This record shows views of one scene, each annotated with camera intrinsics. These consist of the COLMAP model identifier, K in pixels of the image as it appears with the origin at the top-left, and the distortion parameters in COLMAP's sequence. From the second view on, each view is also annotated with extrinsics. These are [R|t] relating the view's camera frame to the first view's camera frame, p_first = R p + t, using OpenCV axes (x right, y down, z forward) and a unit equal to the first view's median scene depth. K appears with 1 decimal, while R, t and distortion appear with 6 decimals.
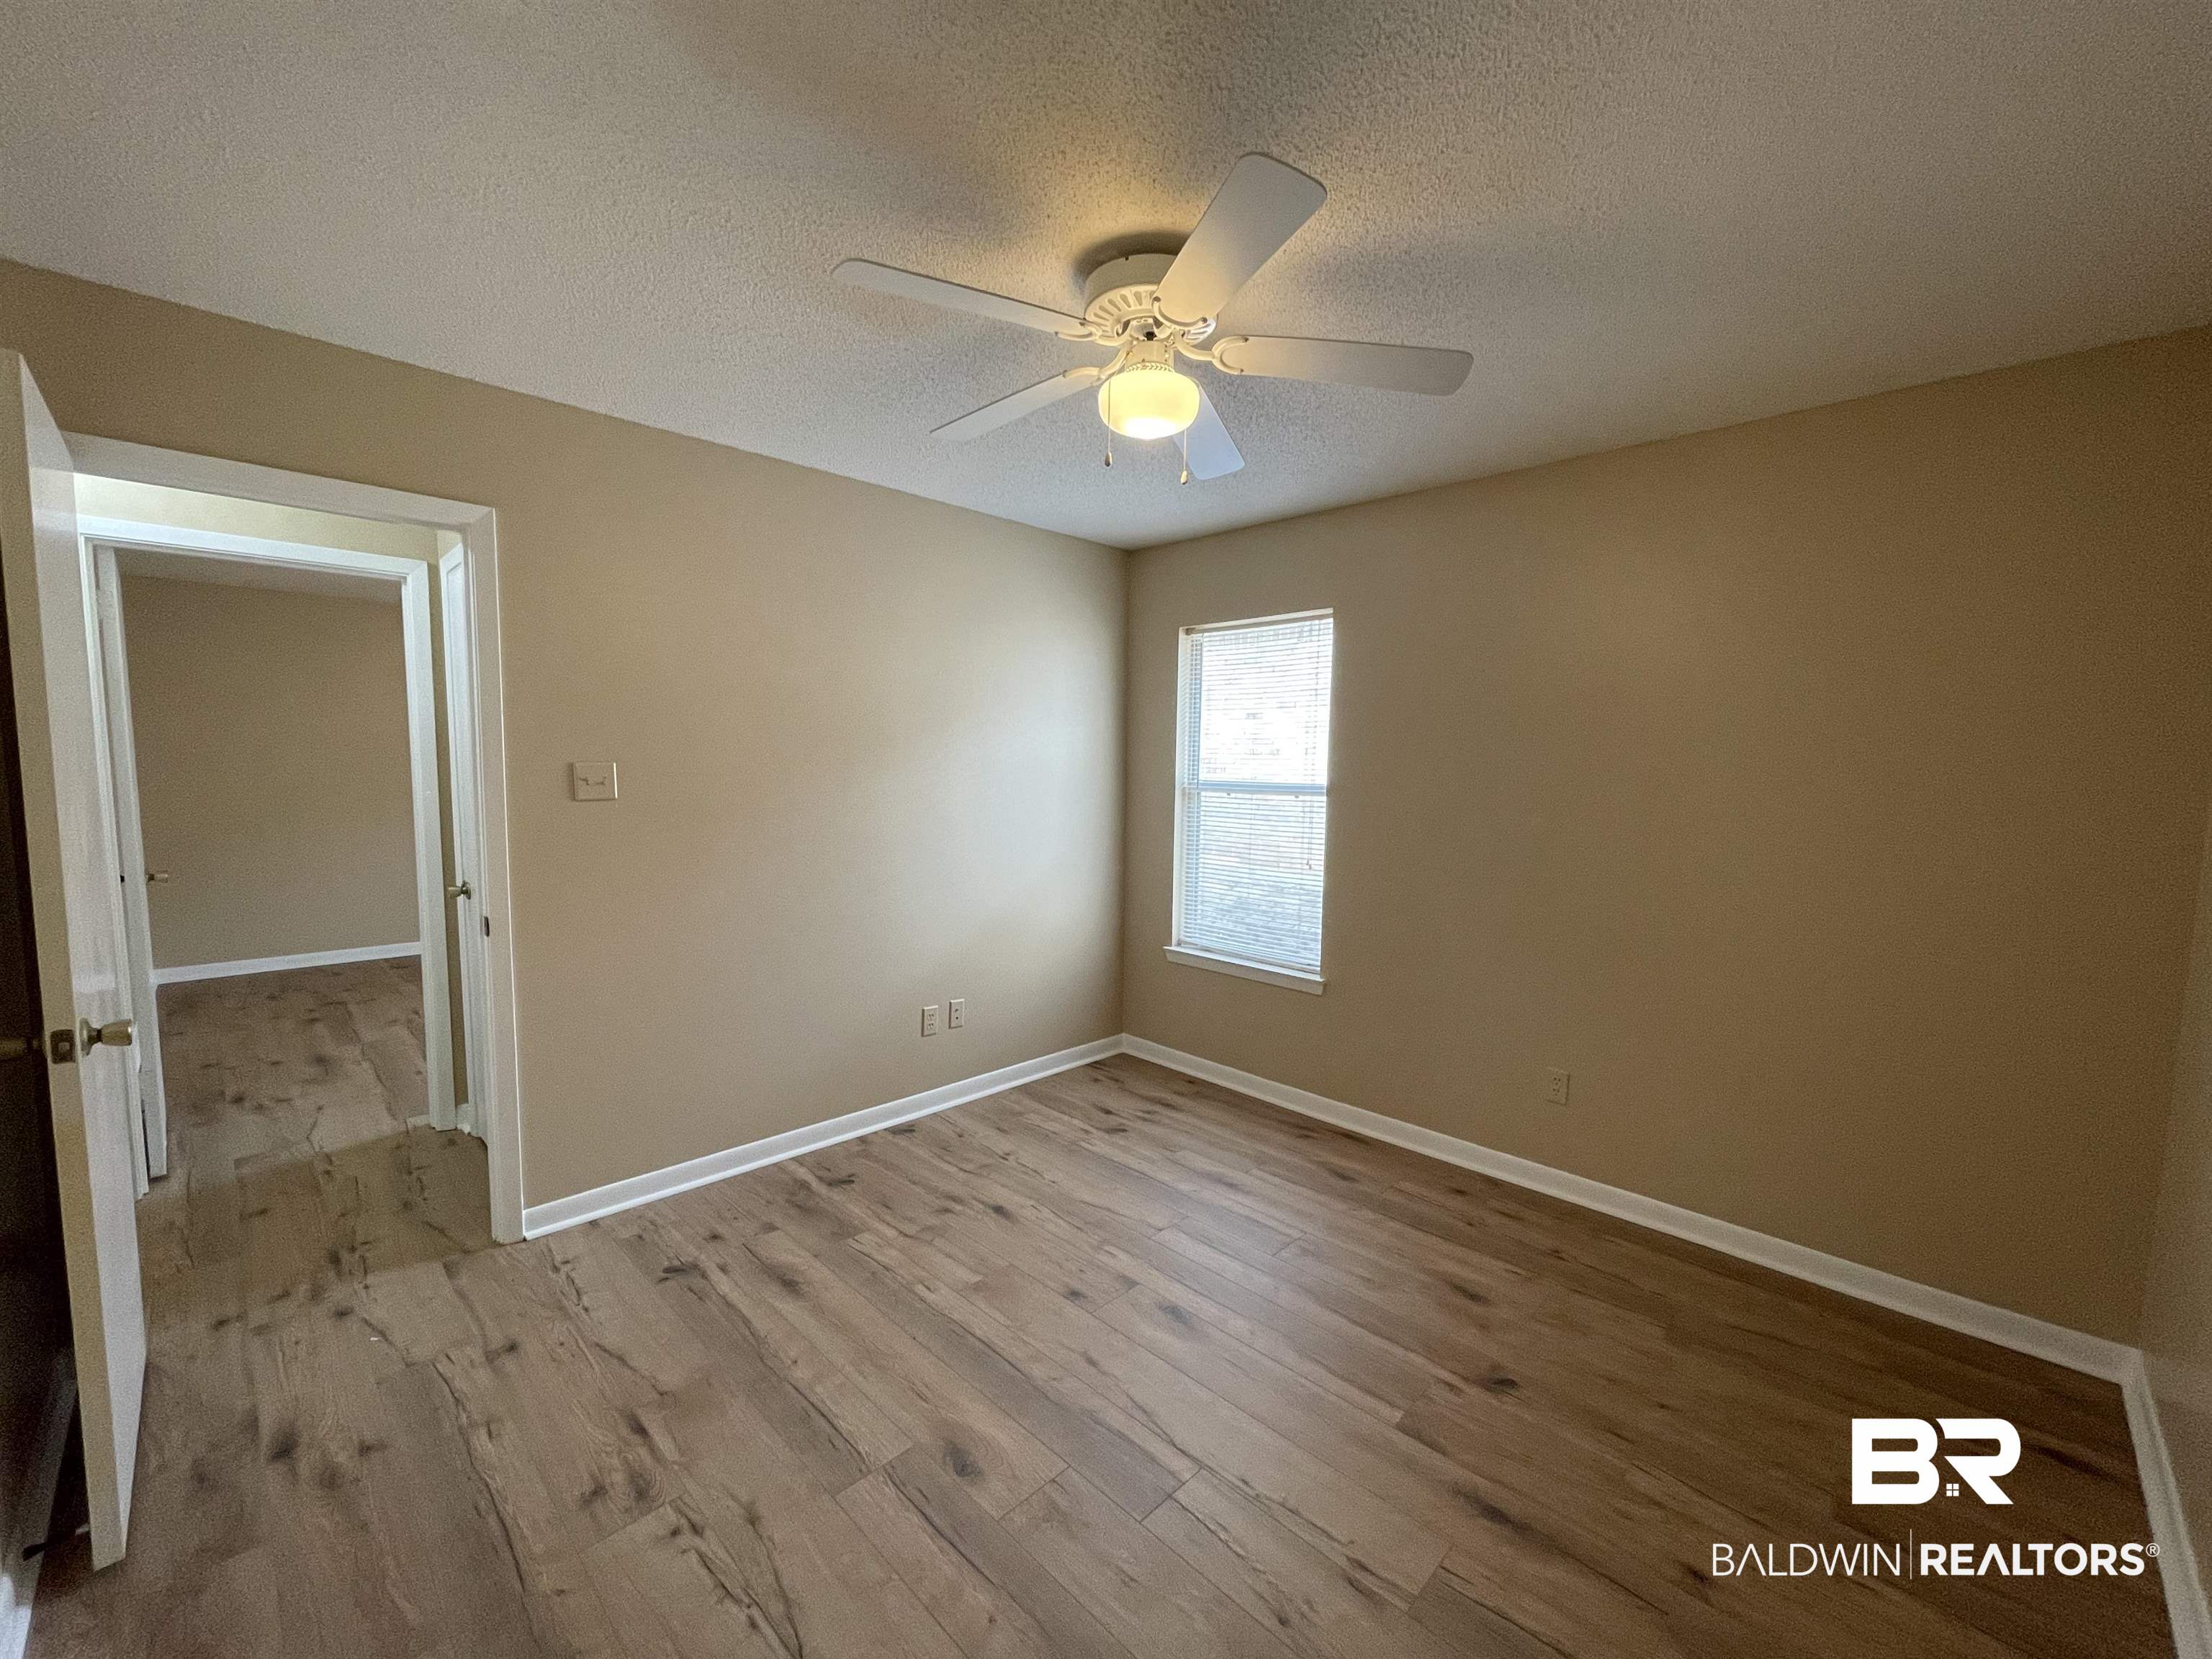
lens RADIAL K [[894.6, 0, 1103.5], [0, 894.6, 833.0], [0, 0, 1]] dist [0.000176, 0.001861]
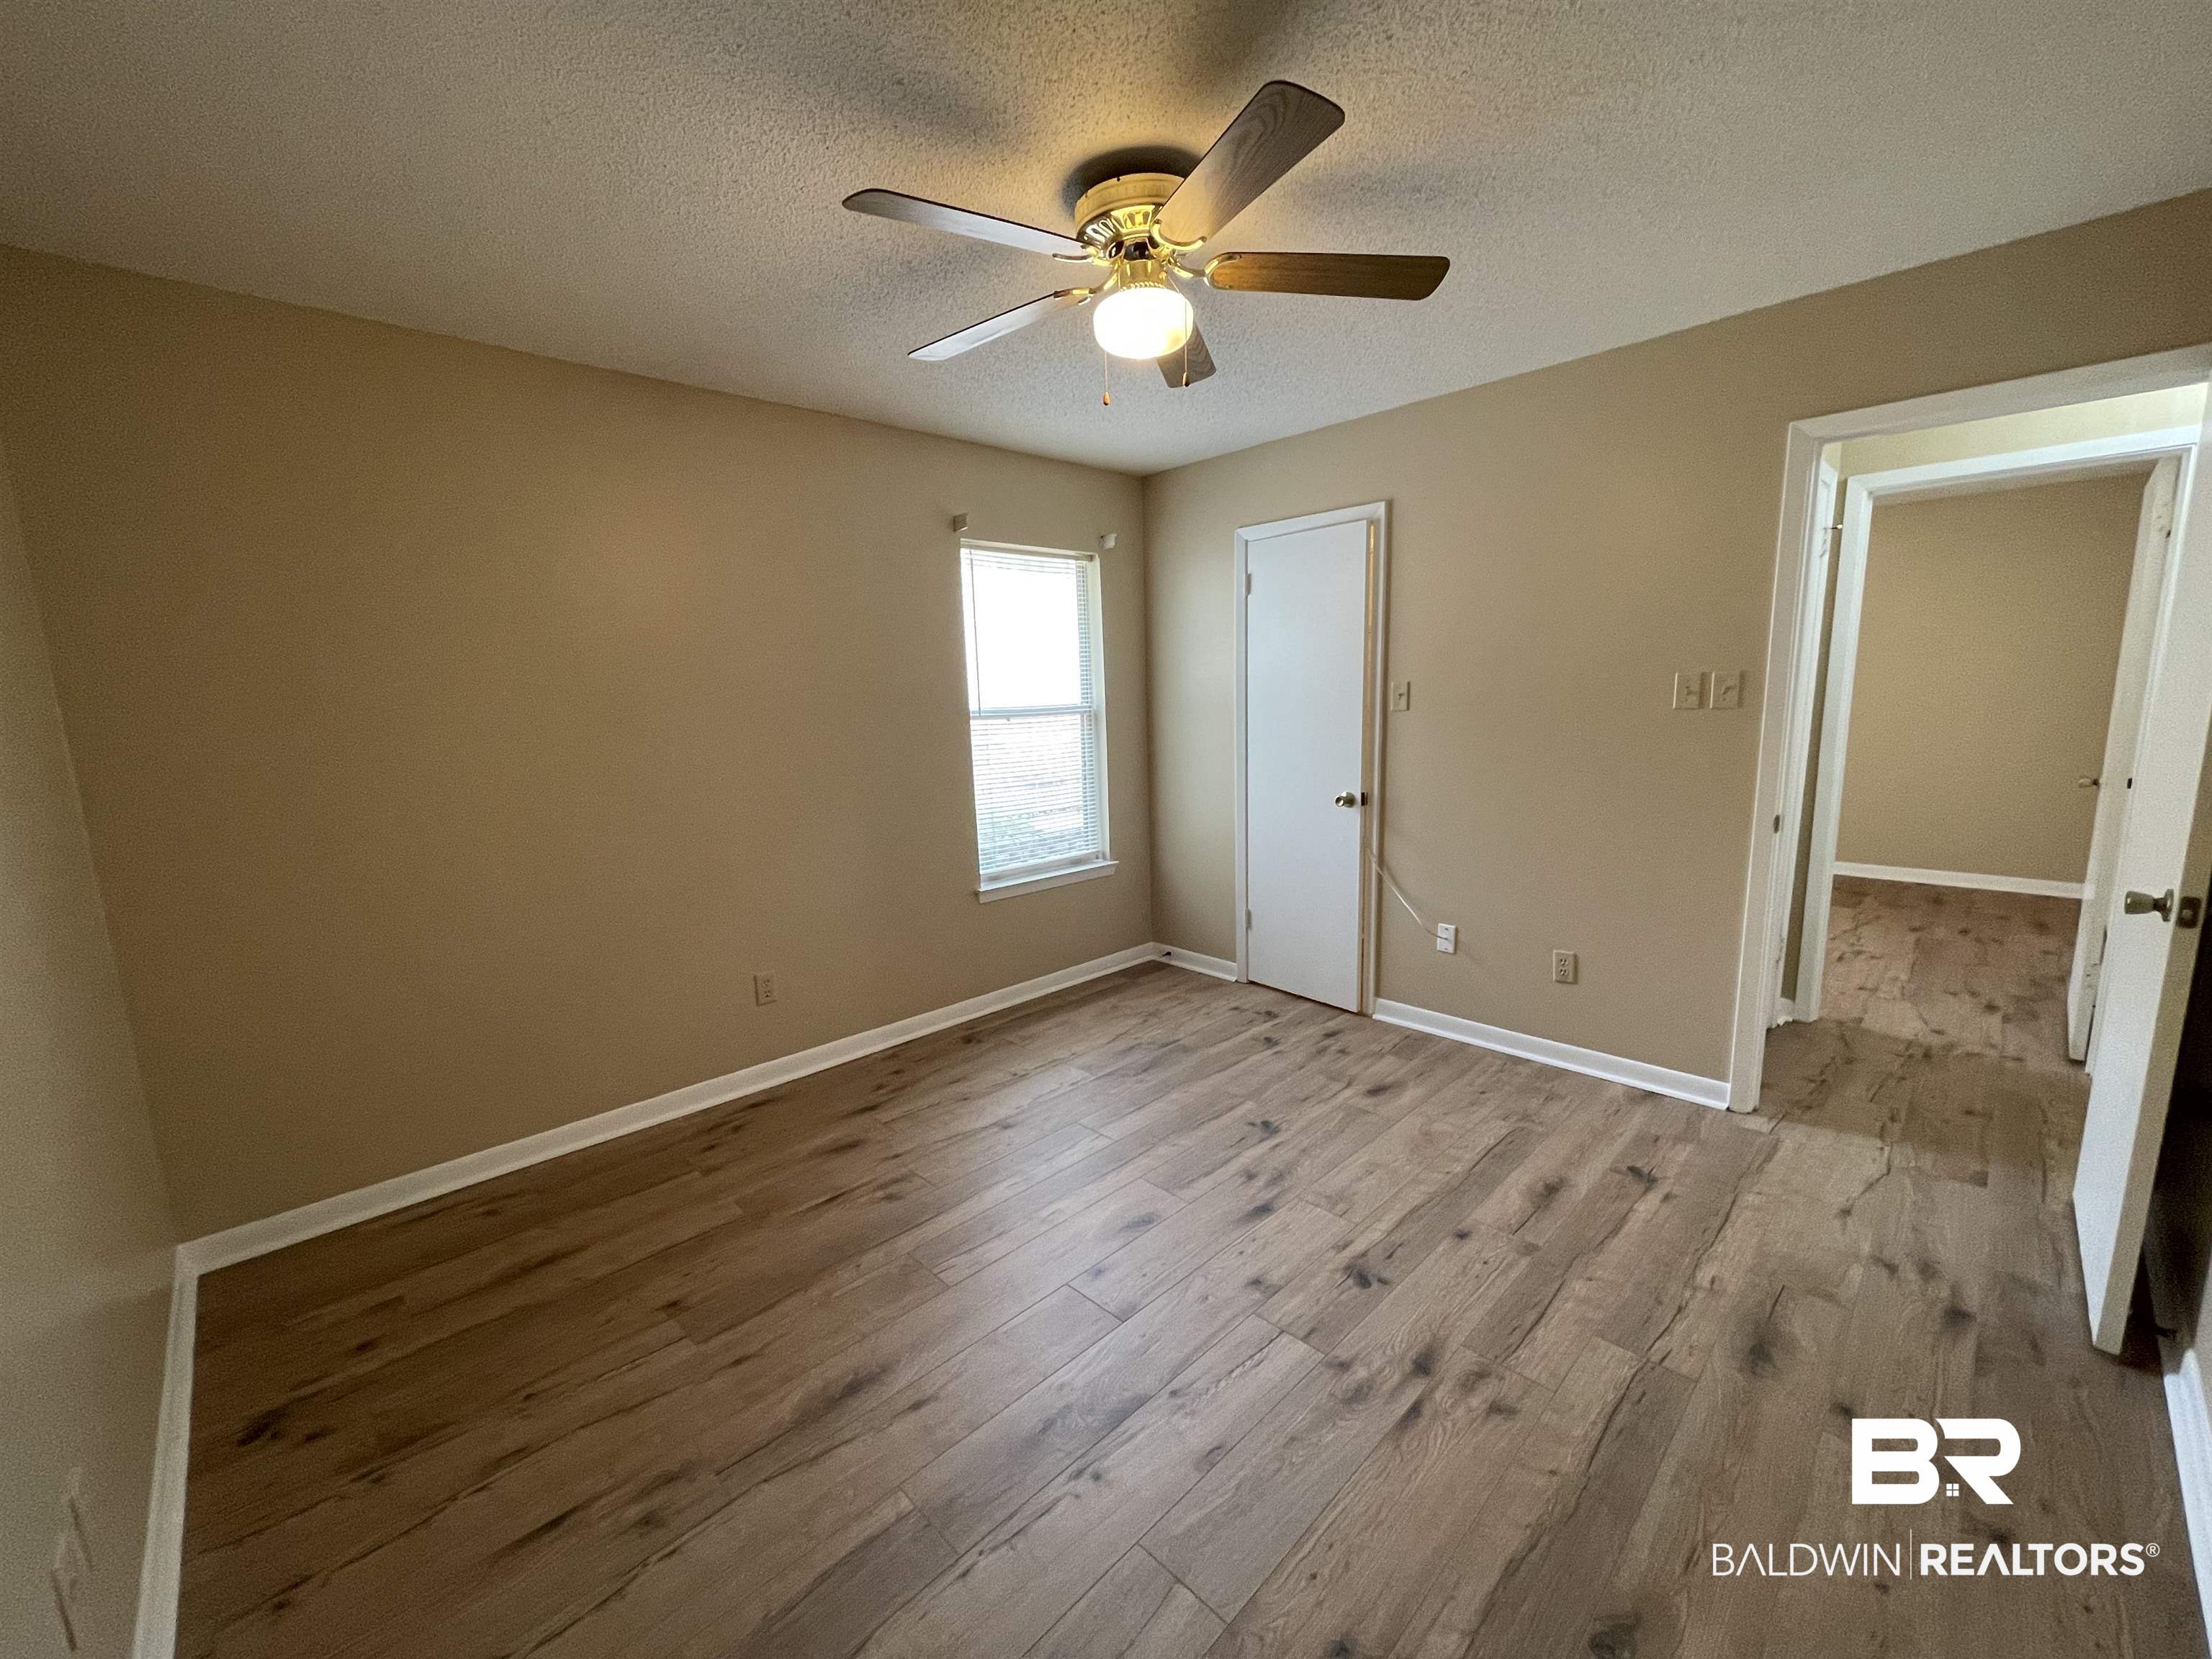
lens RADIAL K [[894.6, 0, 1100.3], [0, 894.6, 838.7], [0, 0, 1]] dist [0.000176, 0.001861]
pose [[0.016238, -0.184511, 0.982696, -1.971887], [0.113110, 0.976856, 0.181546, -0.190764], [-0.993450, 0.108205, 0.036732, 1.984964]]
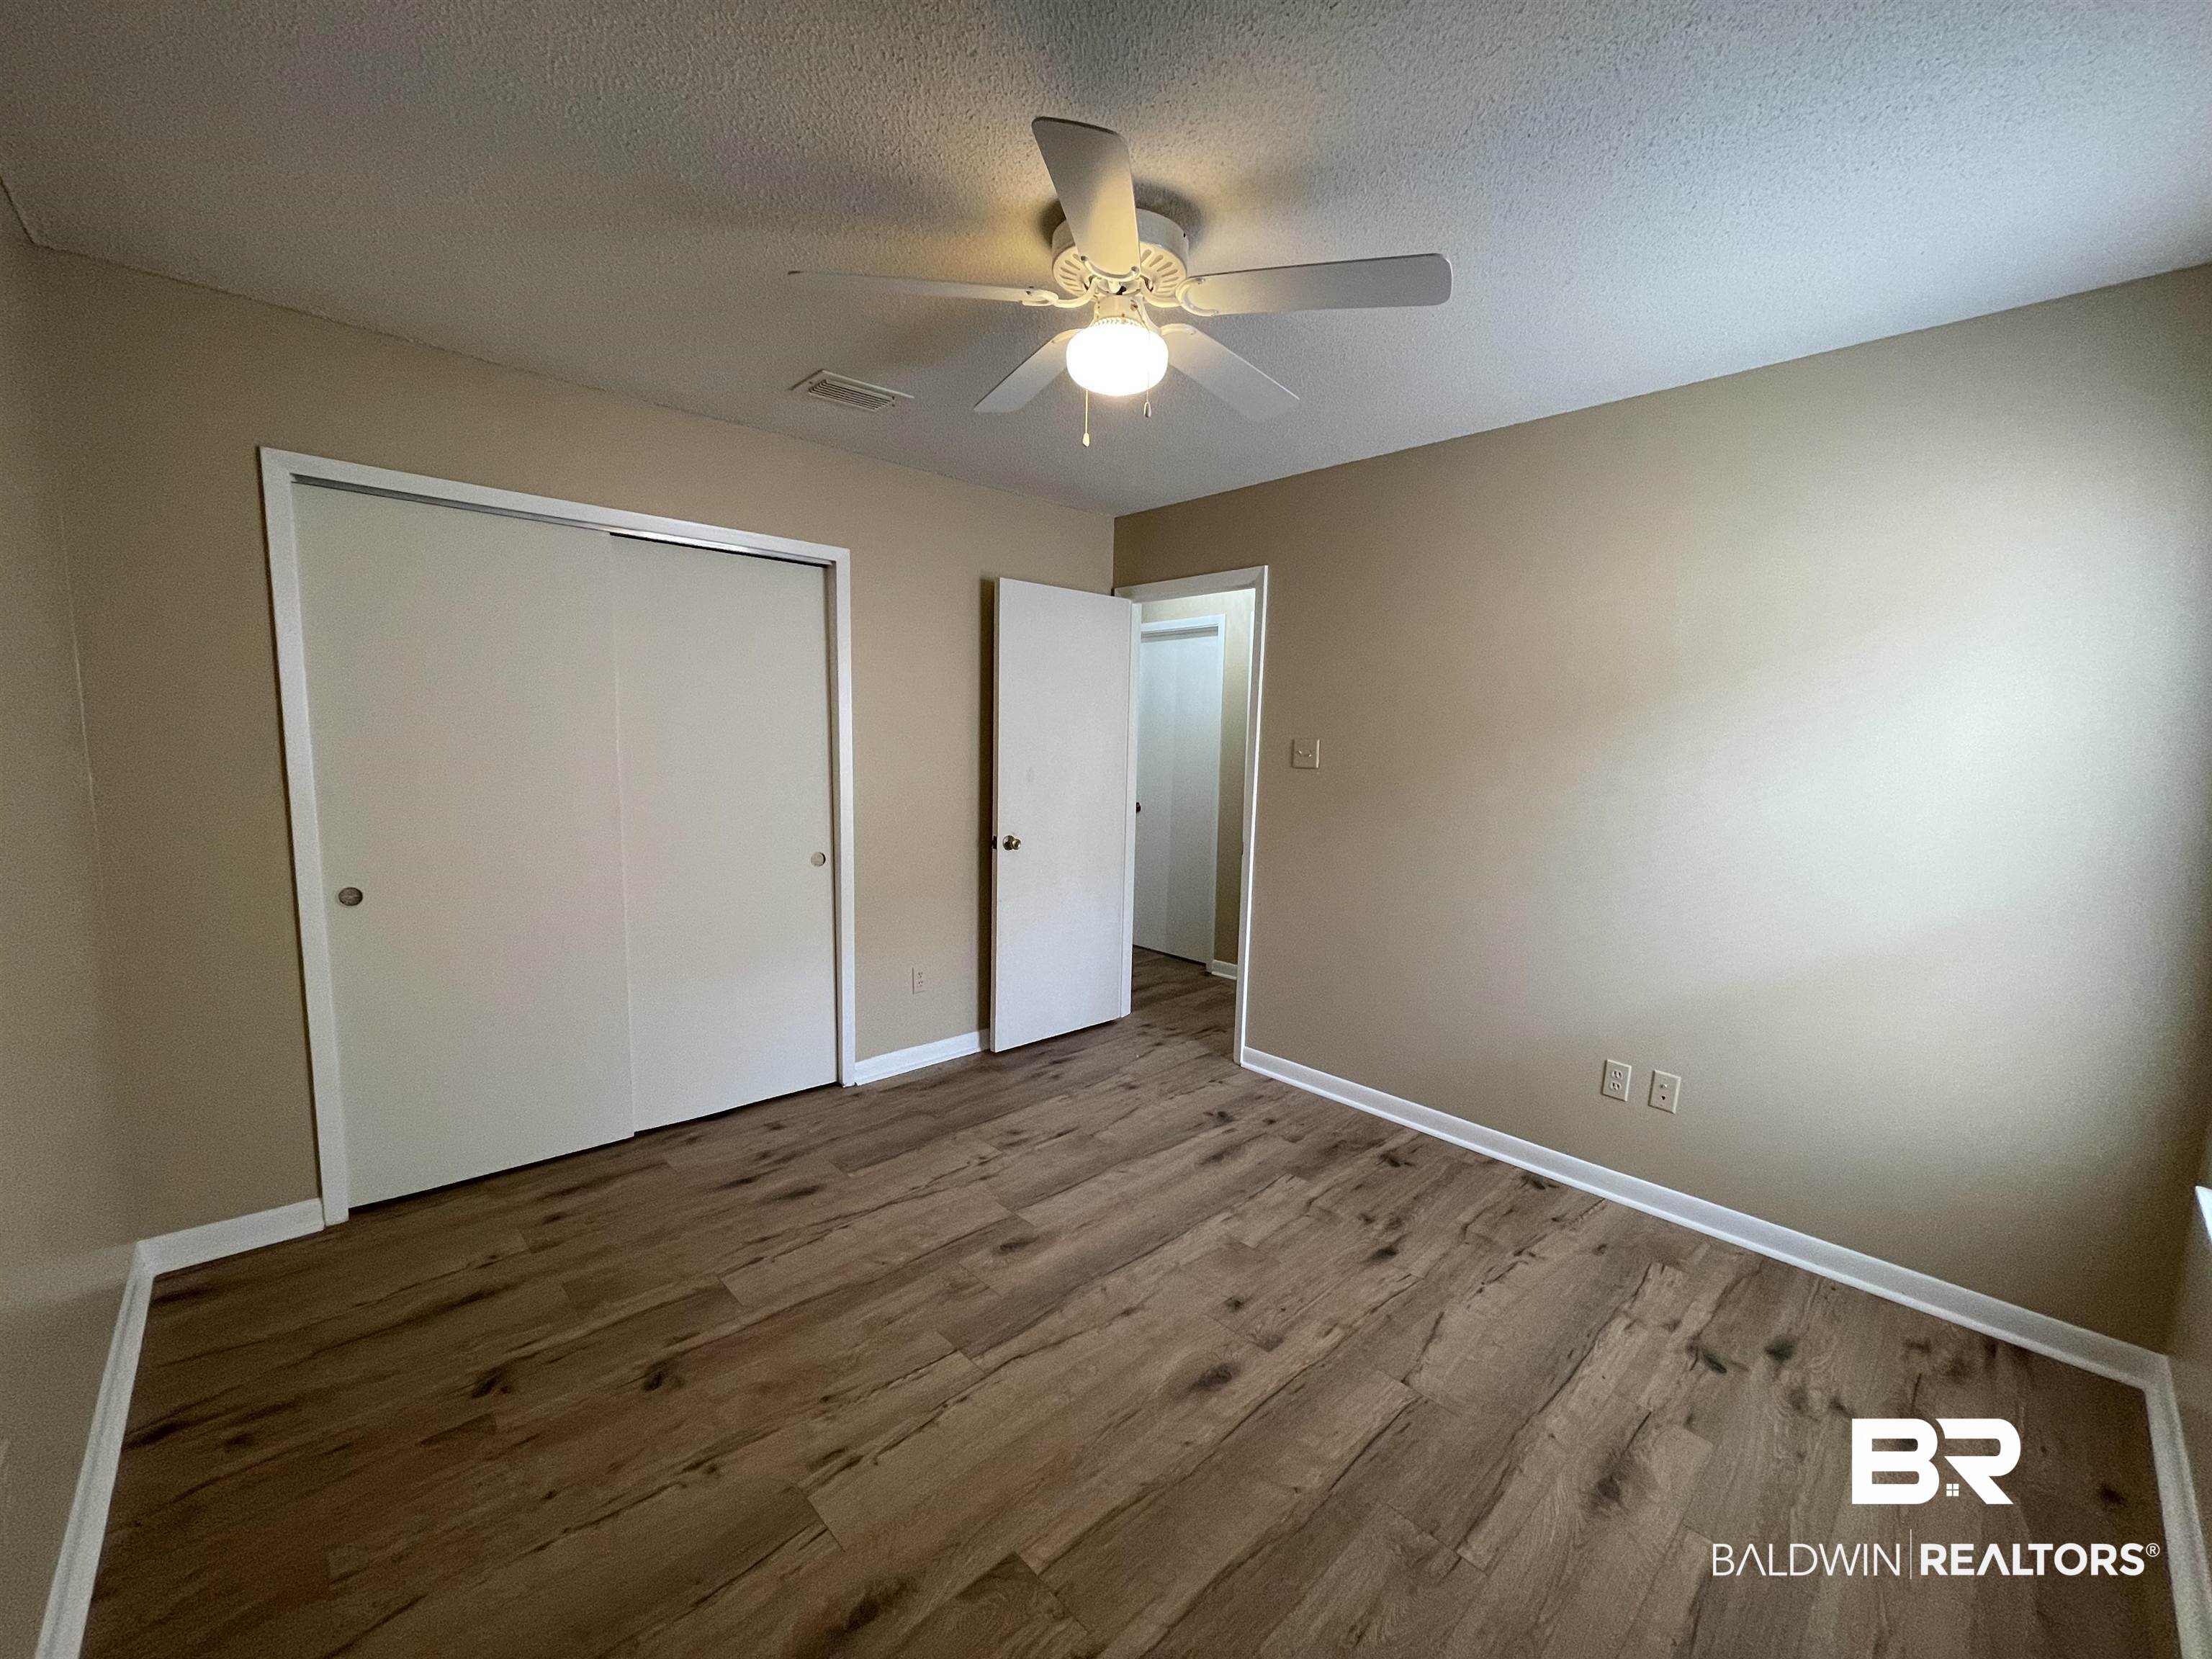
lens RADIAL K [[894.6, 0, 1105.3], [0, 894.6, 850.4], [0, 0, 1]] dist [0.000176, 0.001861]
pose [[-0.027794, 0.112005, -0.993319, 0.762889], [-0.107471, 0.987608, 0.114368, -0.036422], [0.993820, 0.109932, -0.015413, 0.750639]]
